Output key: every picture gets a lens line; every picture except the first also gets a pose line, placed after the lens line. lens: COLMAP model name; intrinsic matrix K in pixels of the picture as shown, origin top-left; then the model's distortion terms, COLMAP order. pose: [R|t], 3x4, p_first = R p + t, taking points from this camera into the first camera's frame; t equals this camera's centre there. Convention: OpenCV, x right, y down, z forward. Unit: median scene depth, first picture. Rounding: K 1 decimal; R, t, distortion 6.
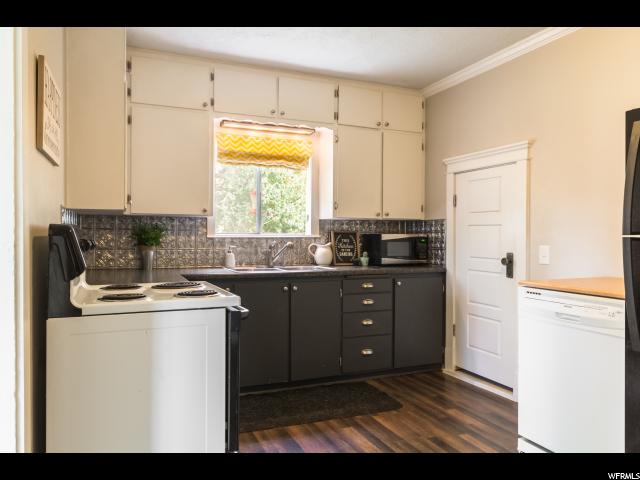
lens RADIAL K [[467.1, 0, 321.4], [0, 467.1, 238.7], [0, 0, 1]] dist [-0.007424, -0.000789]
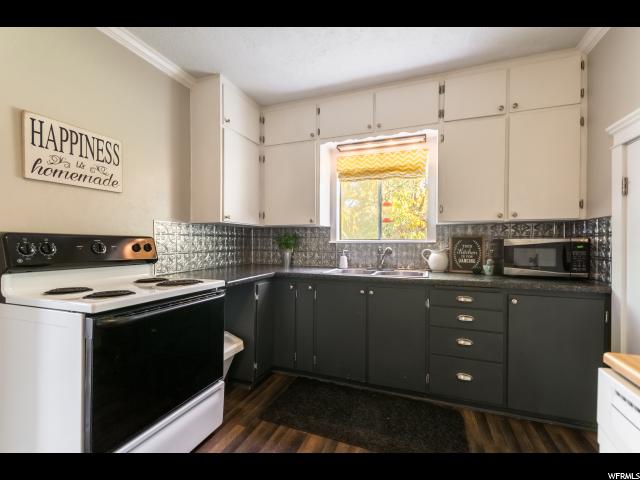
lens RADIAL K [[289.4, 0, 317.0], [0, 289.4, 243.0], [0, 0, 1]] dist [0.004120, 0.000270]
pose [[0.715286, 0.000303, -0.698832, 0.256042], [-0.002854, 0.999993, -0.002488, -0.000083], [0.698826, 0.003774, 0.715281, 0.400083]]
